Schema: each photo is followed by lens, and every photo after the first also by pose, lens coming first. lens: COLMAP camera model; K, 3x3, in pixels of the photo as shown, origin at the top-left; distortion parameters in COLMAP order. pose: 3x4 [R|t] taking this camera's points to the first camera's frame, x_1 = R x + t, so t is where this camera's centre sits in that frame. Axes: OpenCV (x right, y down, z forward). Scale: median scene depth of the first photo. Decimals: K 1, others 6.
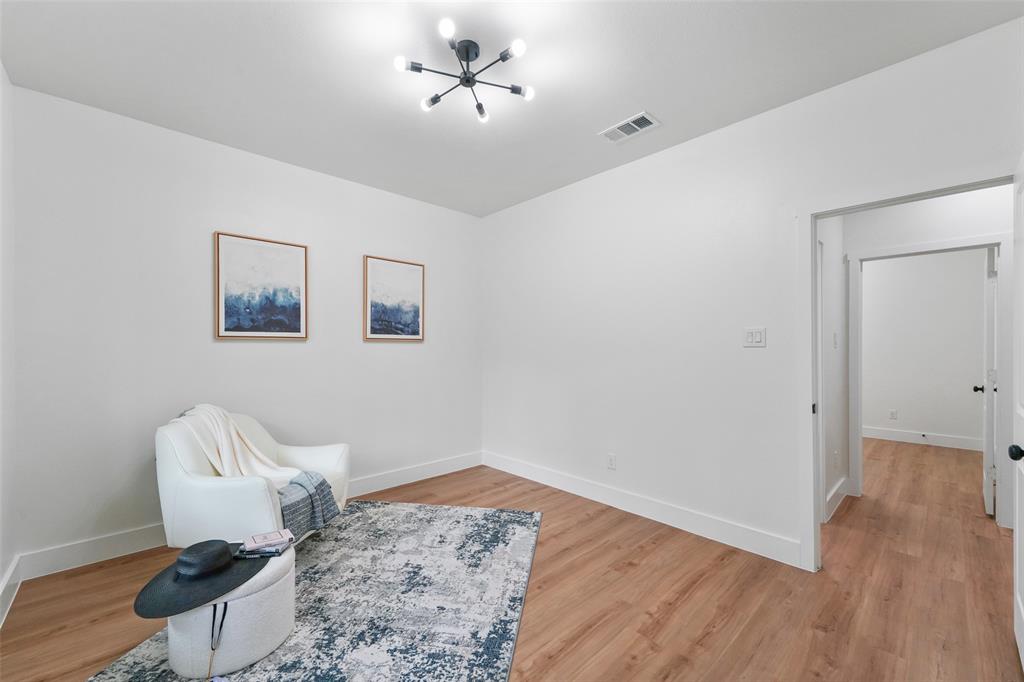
lens RADIAL K [[406.6, 0, 501.1], [0, 406.6, 348.4], [0, 0, 1]] dist [0.007767, -0.001037]
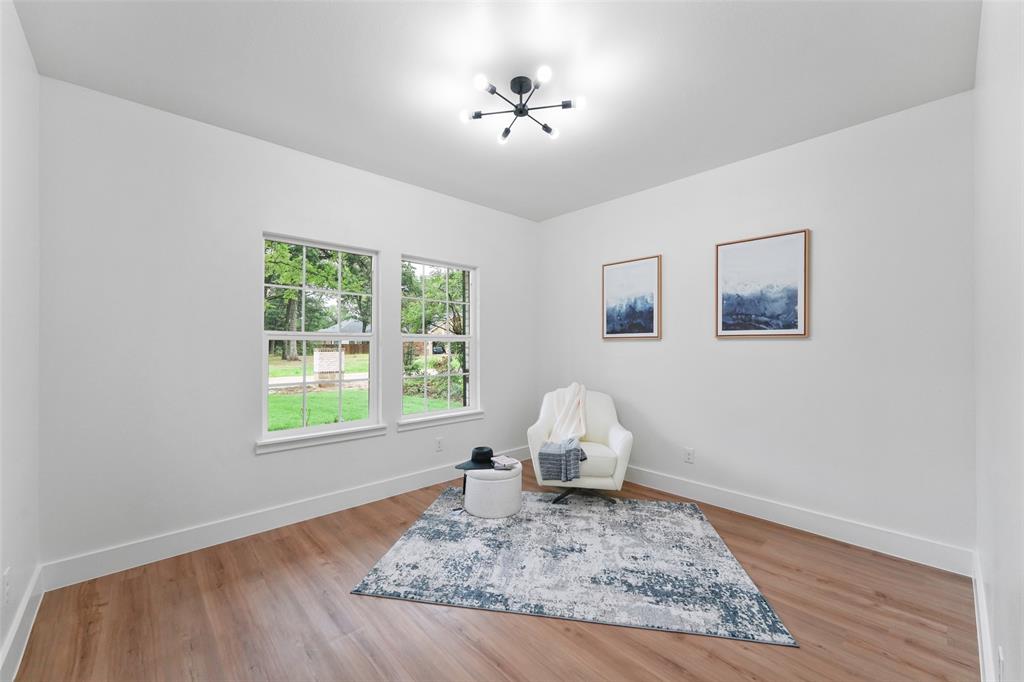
lens RADIAL K [[406.6, 0, 512.9], [0, 406.6, 341.9], [0, 0, 1]] dist [0.007767, -0.001037]
pose [[0.001979, -0.006706, -0.999976, 0.667001], [0.001142, 0.999977, -0.006704, -0.005547], [0.999997, -0.001129, 0.001986, 0.621543]]
